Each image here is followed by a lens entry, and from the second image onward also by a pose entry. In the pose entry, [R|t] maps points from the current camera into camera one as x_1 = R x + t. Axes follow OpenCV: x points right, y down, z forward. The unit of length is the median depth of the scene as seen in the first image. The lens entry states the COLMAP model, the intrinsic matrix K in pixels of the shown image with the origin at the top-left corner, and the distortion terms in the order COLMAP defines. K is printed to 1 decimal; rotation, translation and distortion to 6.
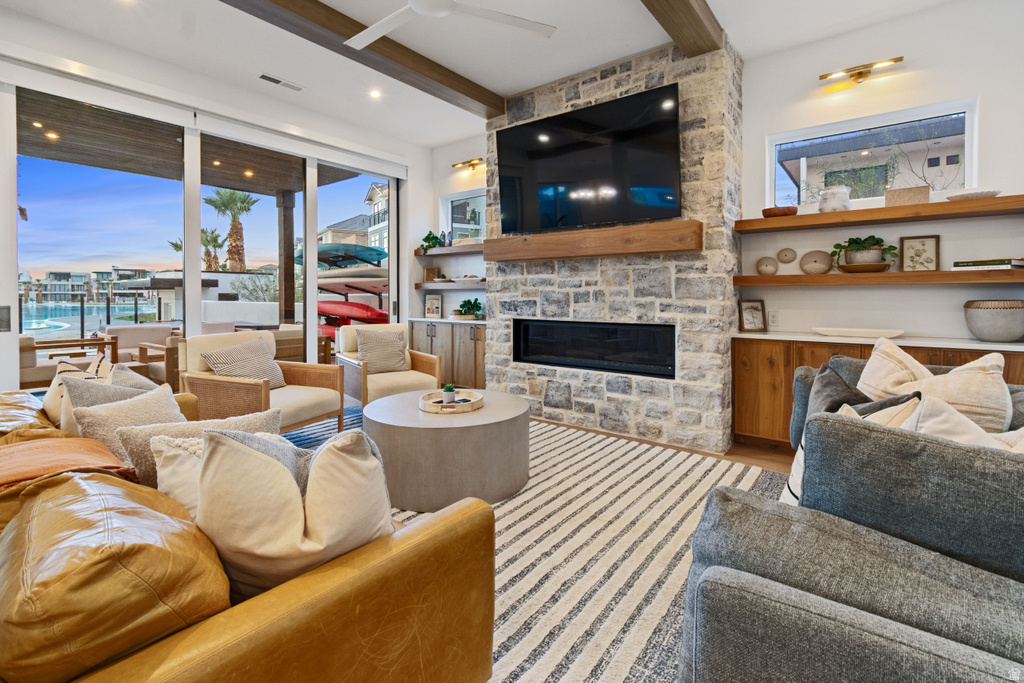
lens RADIAL K [[471.2, 0, 511.4], [0, 471.2, 299.8], [0, 0, 1]] dist [-0.000496, -0.000216]
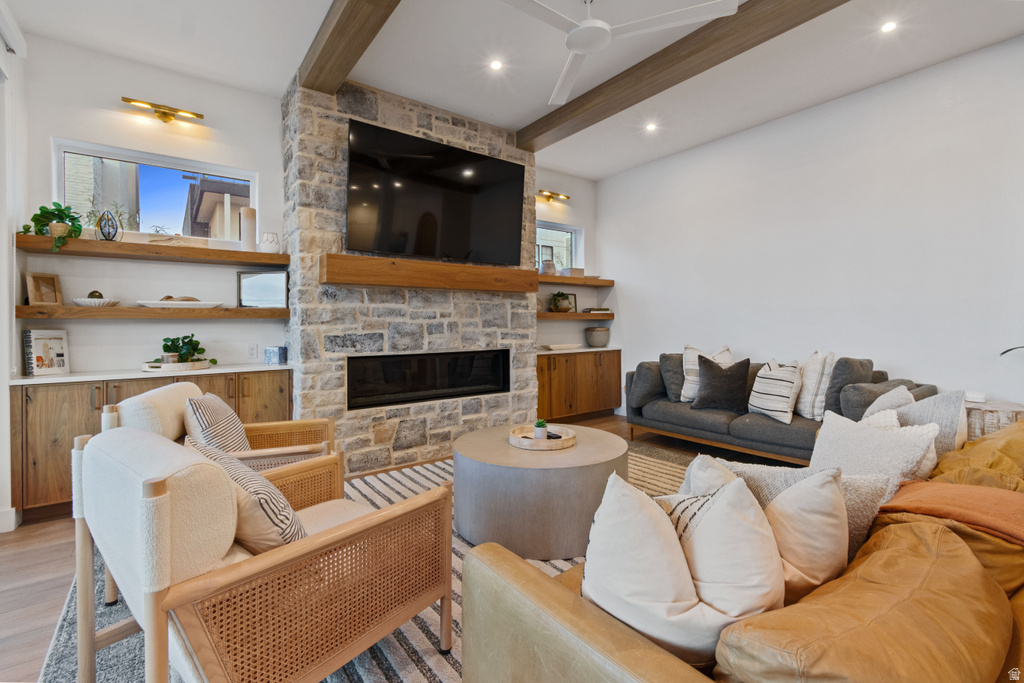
lens RADIAL K [[455.8, 0, 511.3], [0, 455.8, 323.4], [0, 0, 1]] dist [0.000062, 0.000037]
pose [[0.260976, 0.001287, 0.965344, -0.740252], [0.019144, 0.999796, -0.006509, -0.007096], [-0.965155, 0.020180, 0.260898, 0.584542]]
